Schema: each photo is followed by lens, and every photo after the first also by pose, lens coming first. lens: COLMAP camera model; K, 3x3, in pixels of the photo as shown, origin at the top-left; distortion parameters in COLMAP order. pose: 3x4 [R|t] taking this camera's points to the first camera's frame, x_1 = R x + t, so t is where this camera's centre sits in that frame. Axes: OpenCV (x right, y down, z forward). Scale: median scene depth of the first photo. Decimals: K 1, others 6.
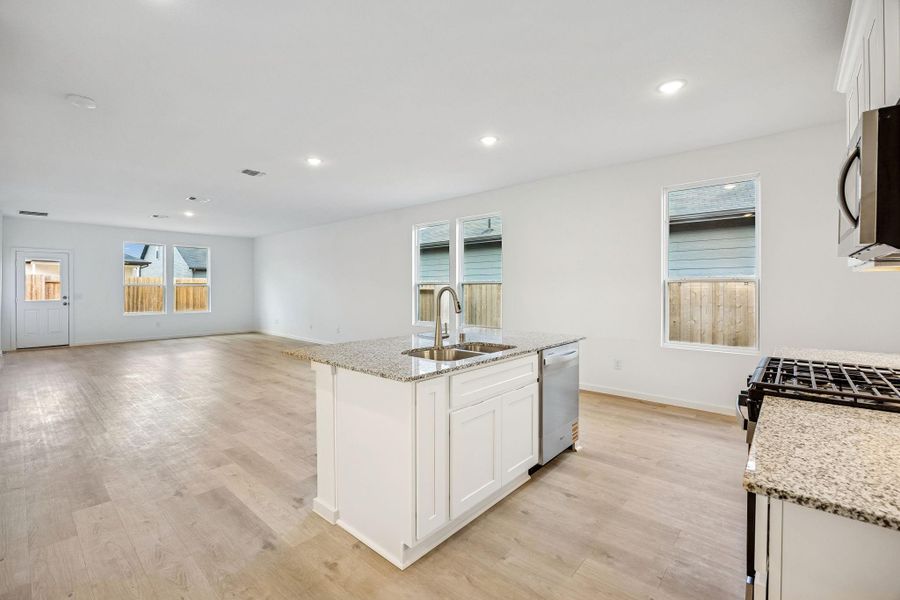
lens RADIAL K [[384.7, 0, 448.8], [0, 384.7, 298.0], [0, 0, 1]] dist [-0.004357, -0.000226]
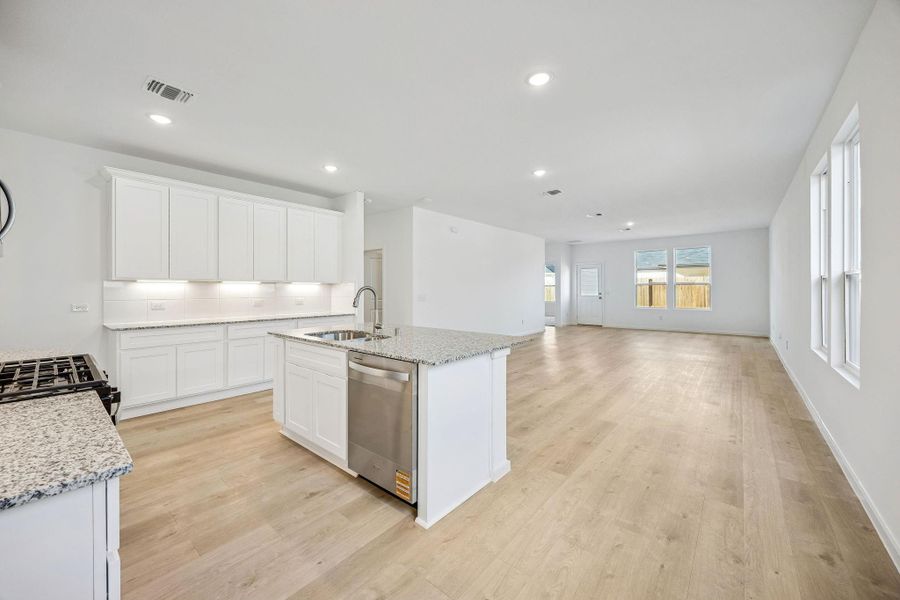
lens RADIAL K [[345.9, 0, 448.5], [0, 345.9, 302.1], [0, 0, 1]] dist [-0.001754, -0.000097]
pose [[0.026405, 0.036571, -0.998982, 0.968286], [-0.019205, 0.999165, 0.036070, -0.018960], [0.999467, 0.018233, 0.027086, 1.065732]]
